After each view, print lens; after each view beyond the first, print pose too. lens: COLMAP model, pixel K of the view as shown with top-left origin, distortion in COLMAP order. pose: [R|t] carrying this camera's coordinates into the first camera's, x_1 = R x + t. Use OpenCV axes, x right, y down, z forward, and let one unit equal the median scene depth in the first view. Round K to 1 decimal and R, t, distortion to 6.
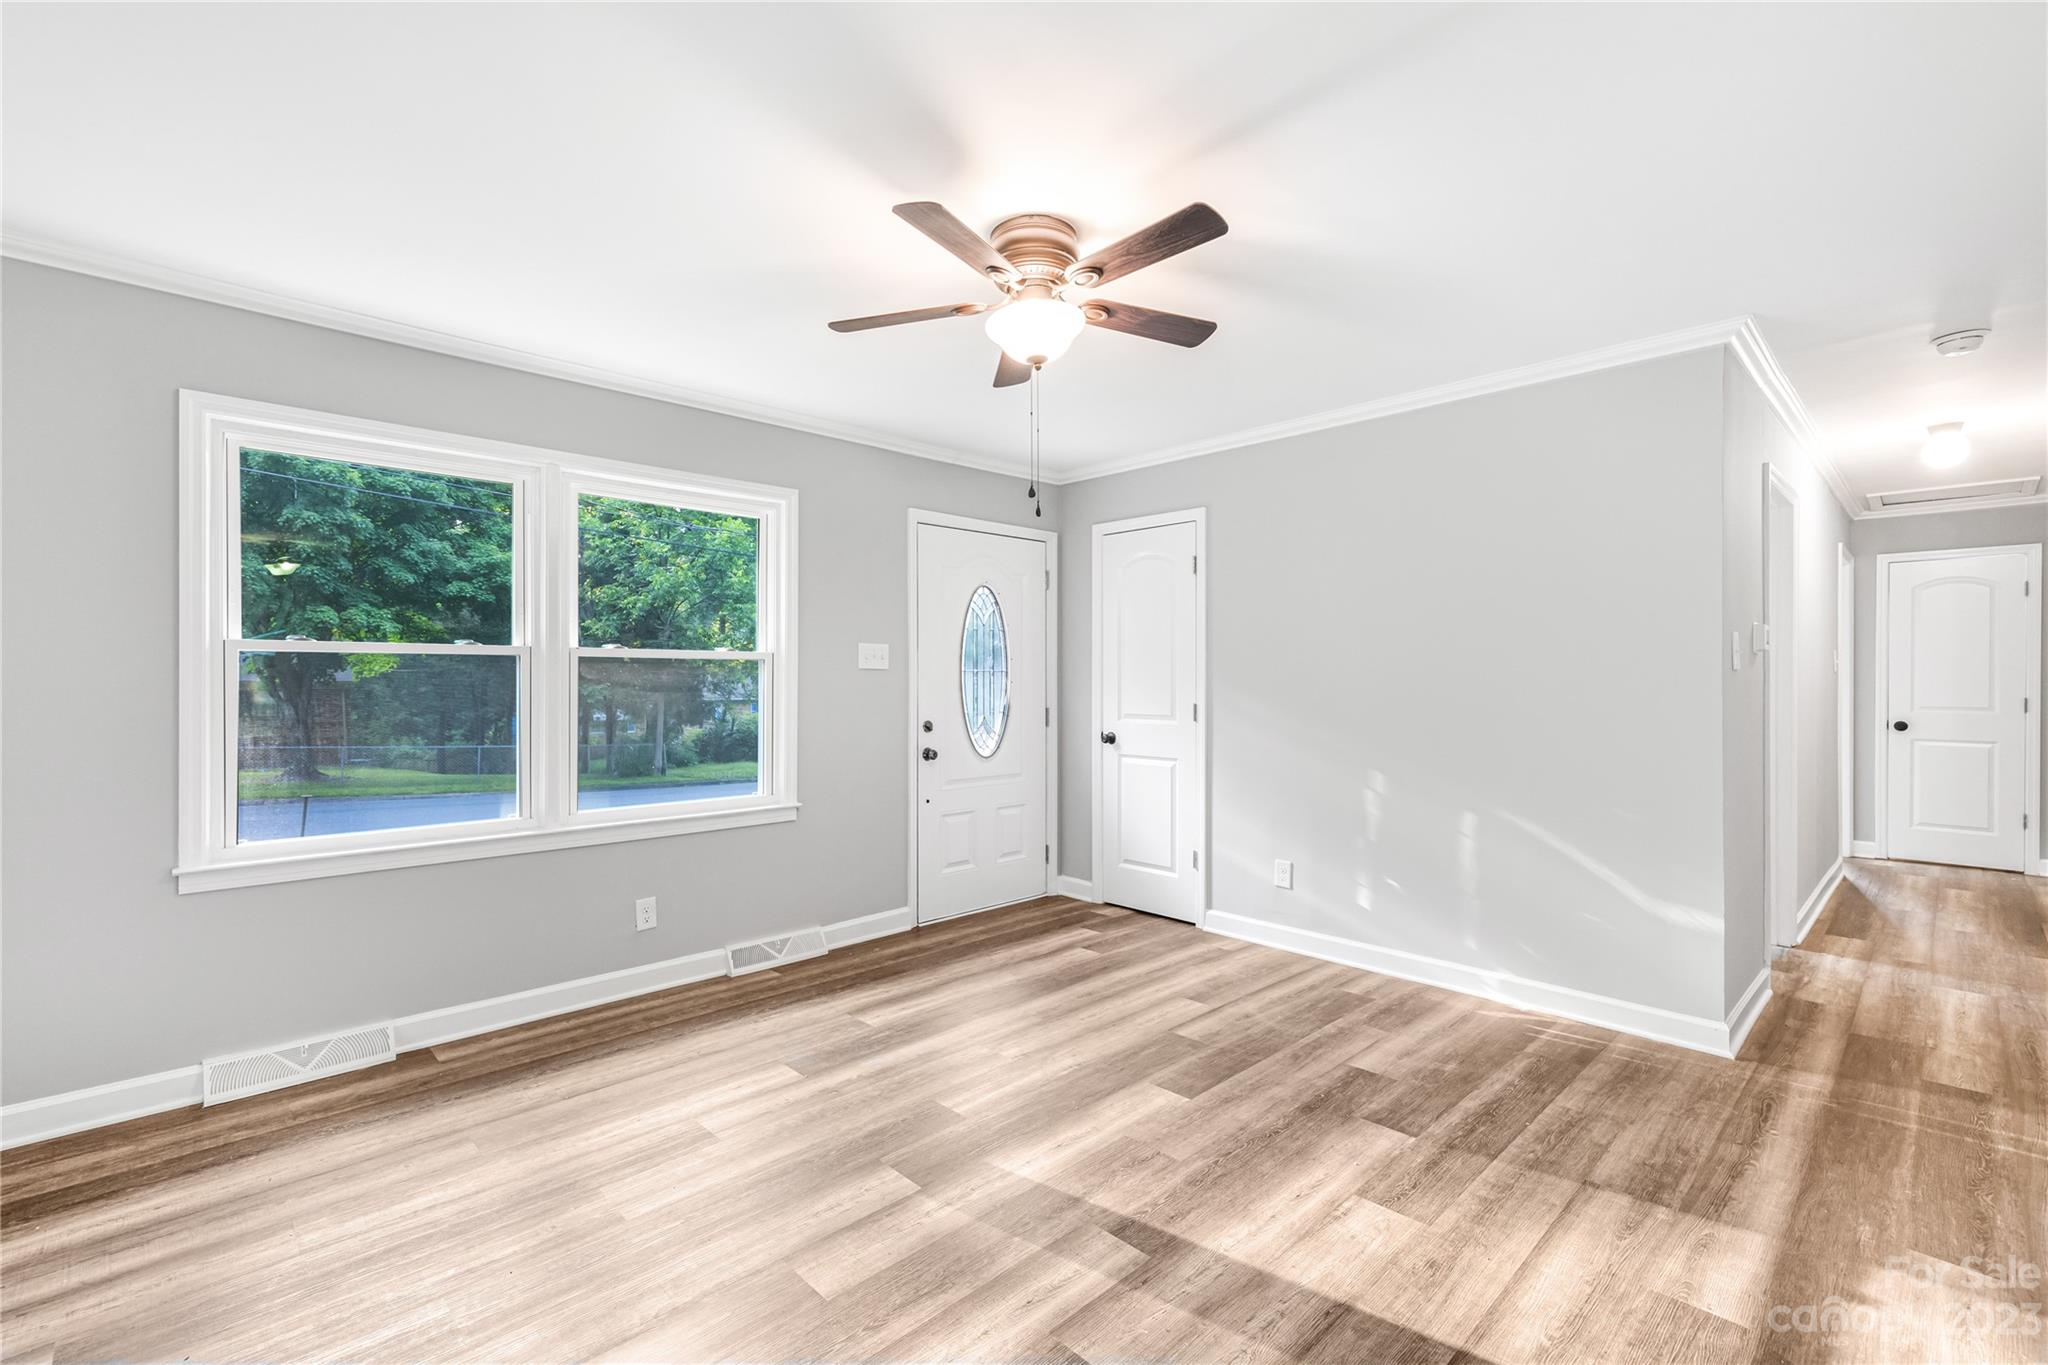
lens RADIAL K [[896.6, 0, 1026.0], [0, 896.6, 688.6], [0, 0, 1]] dist [0.003975, 0.000438]
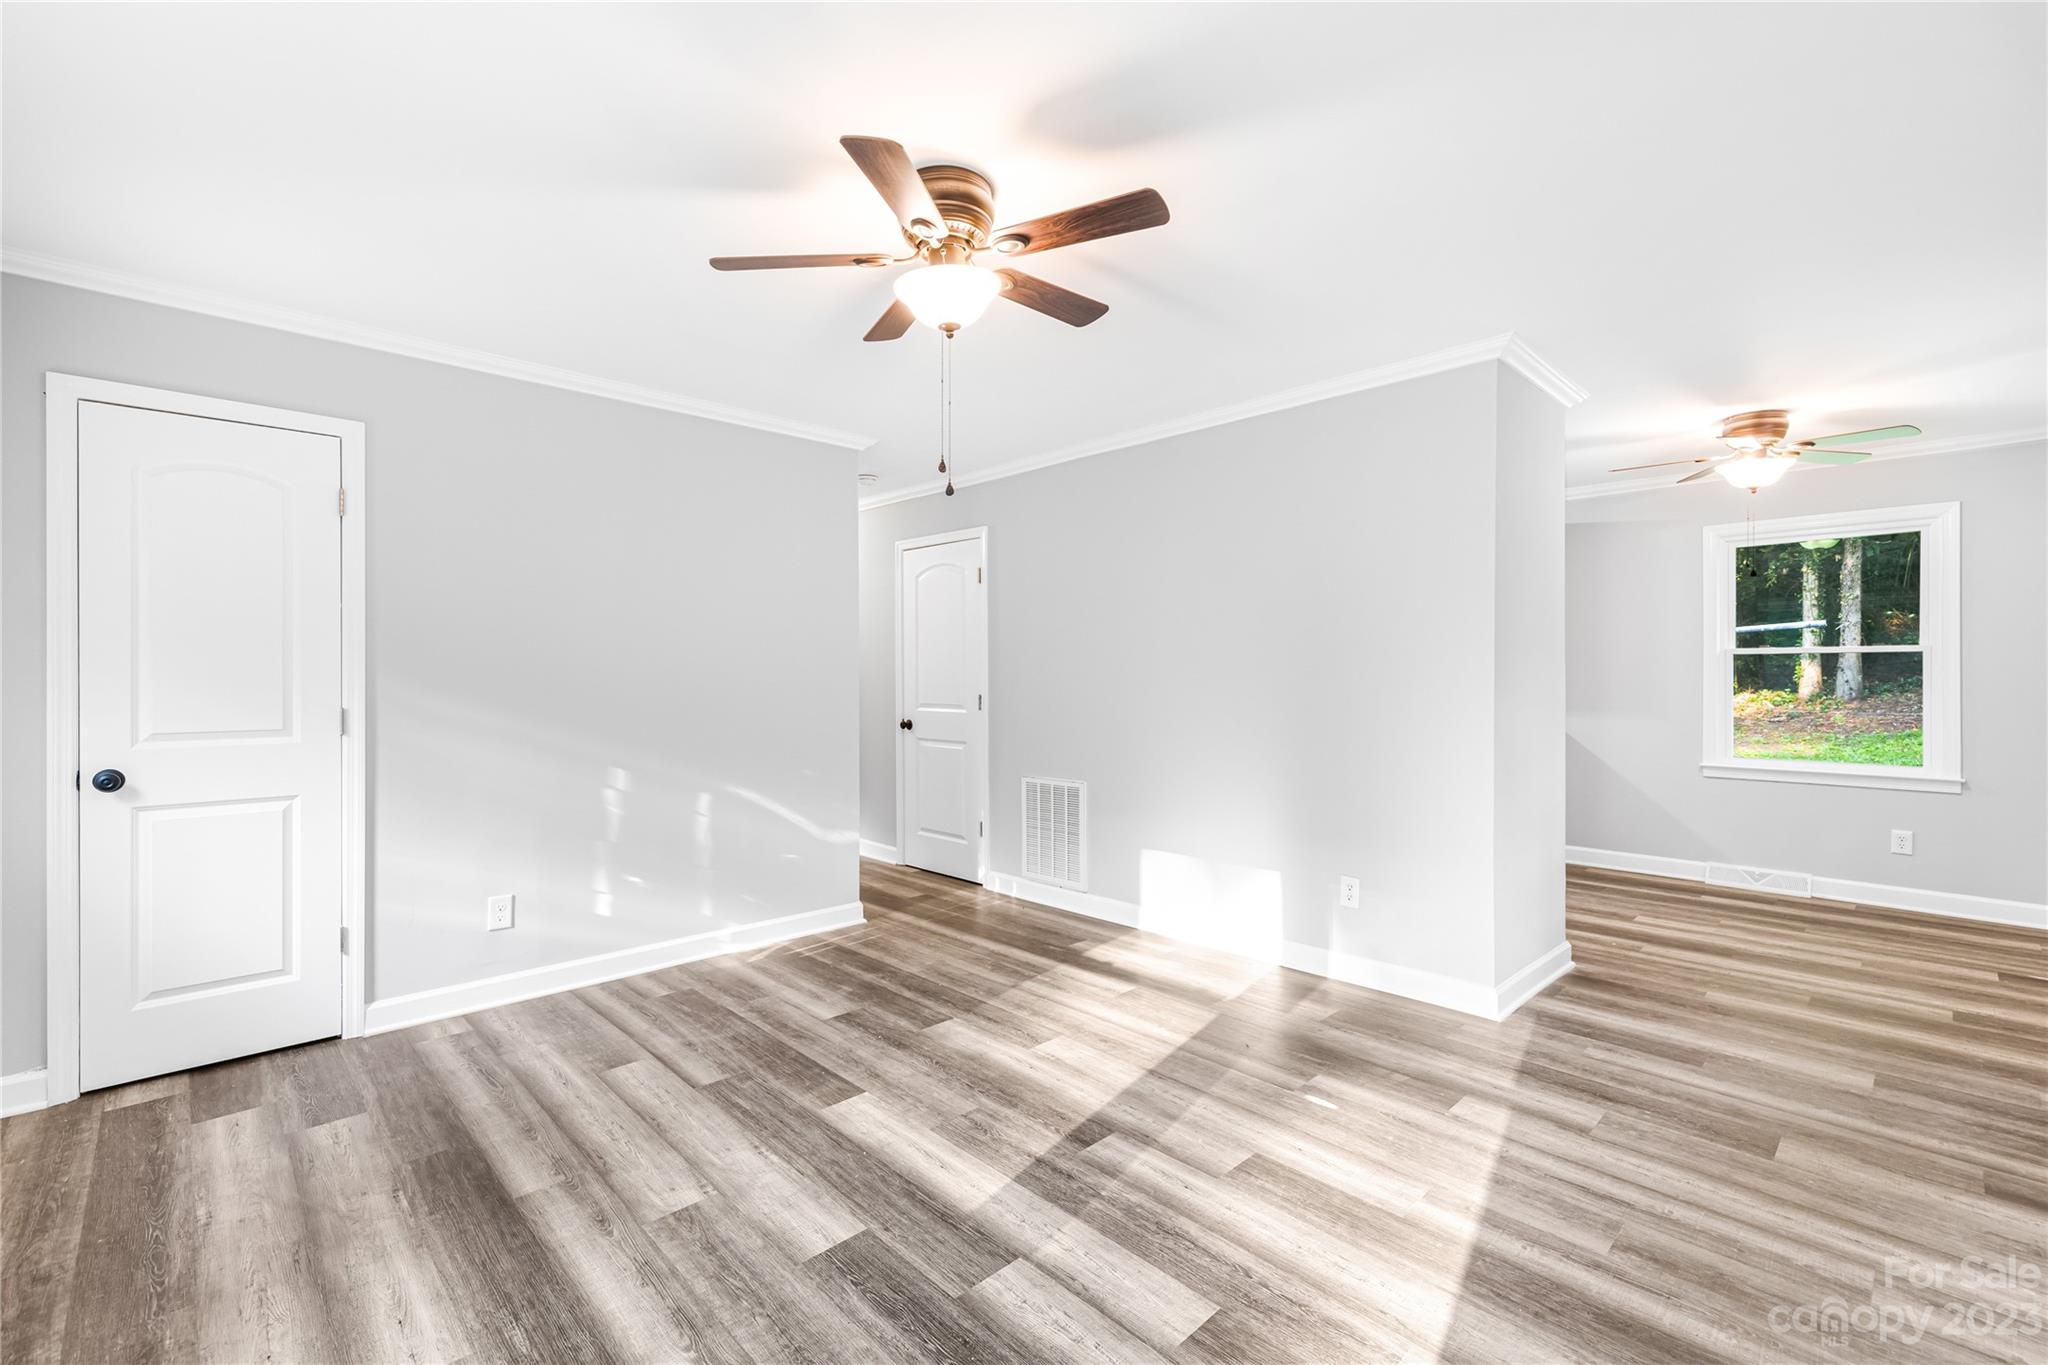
lens RADIAL K [[892.0, 0, 1022.2], [0, 892.0, 670.0], [0, 0, 1]] dist [0.000342, -0.000317]
pose [[0.002747, 0.003469, 0.999990, -0.598532], [0.011362, 0.999929, -0.003500, -0.004380], [-0.999932, 0.011371, 0.002707, 0.605248]]
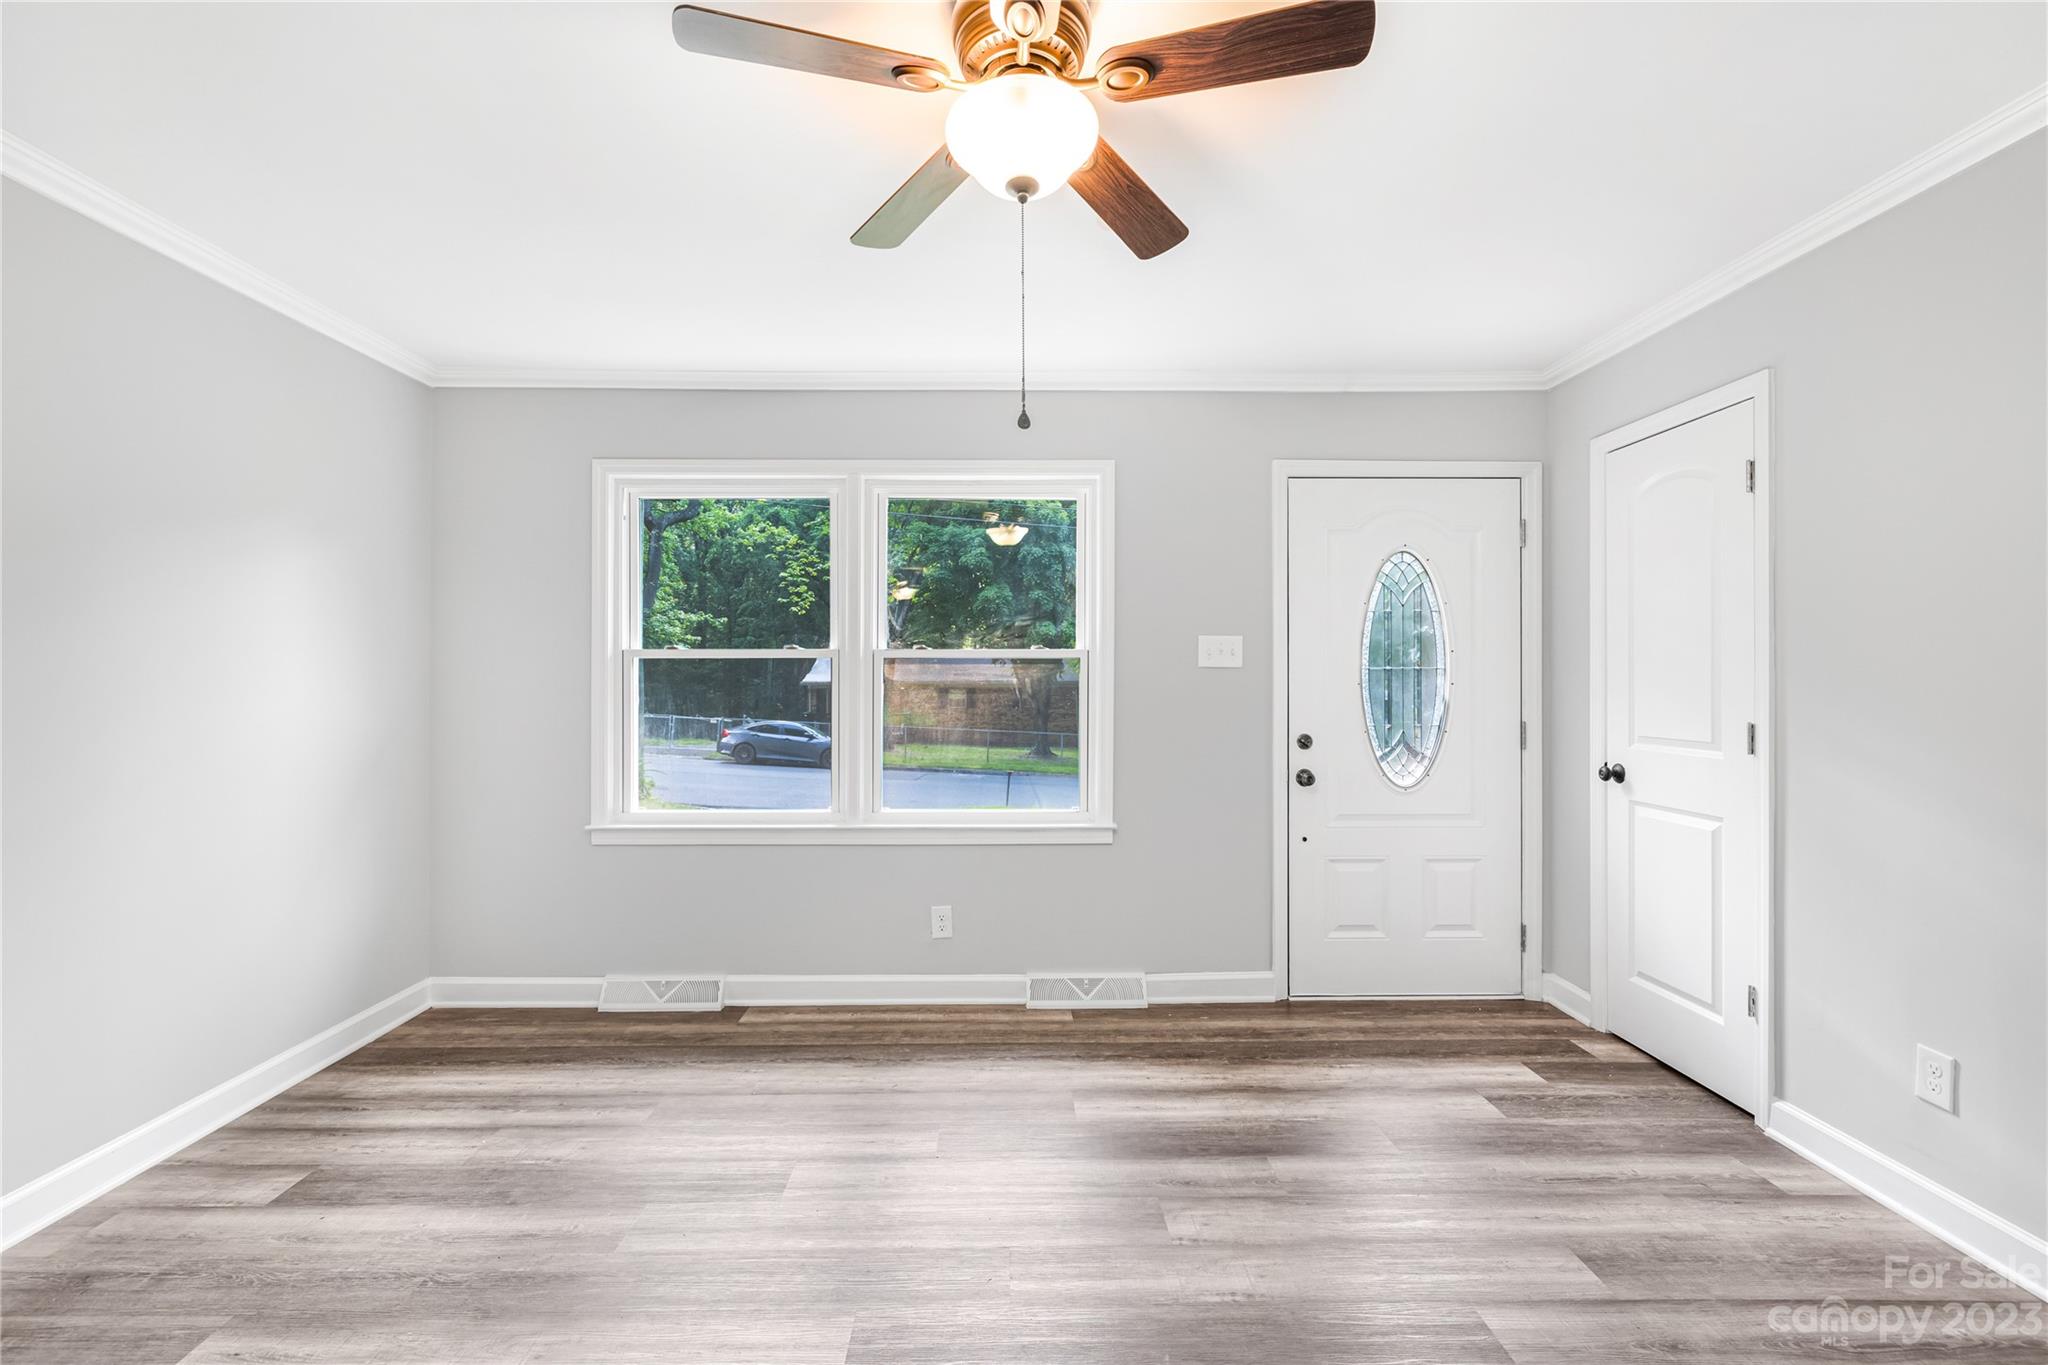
lens RADIAL K [[895.8, 0, 1024.0], [0, 895.8, 682.5], [0, 0, 1]] dist [0.001688, 0.000195]
pose [[0.729142, 0.002079, -0.684359, 0.299061], [-0.006156, 0.999975, -0.003520, -0.004991], [0.684335, 0.006779, 0.729137, 0.346673]]
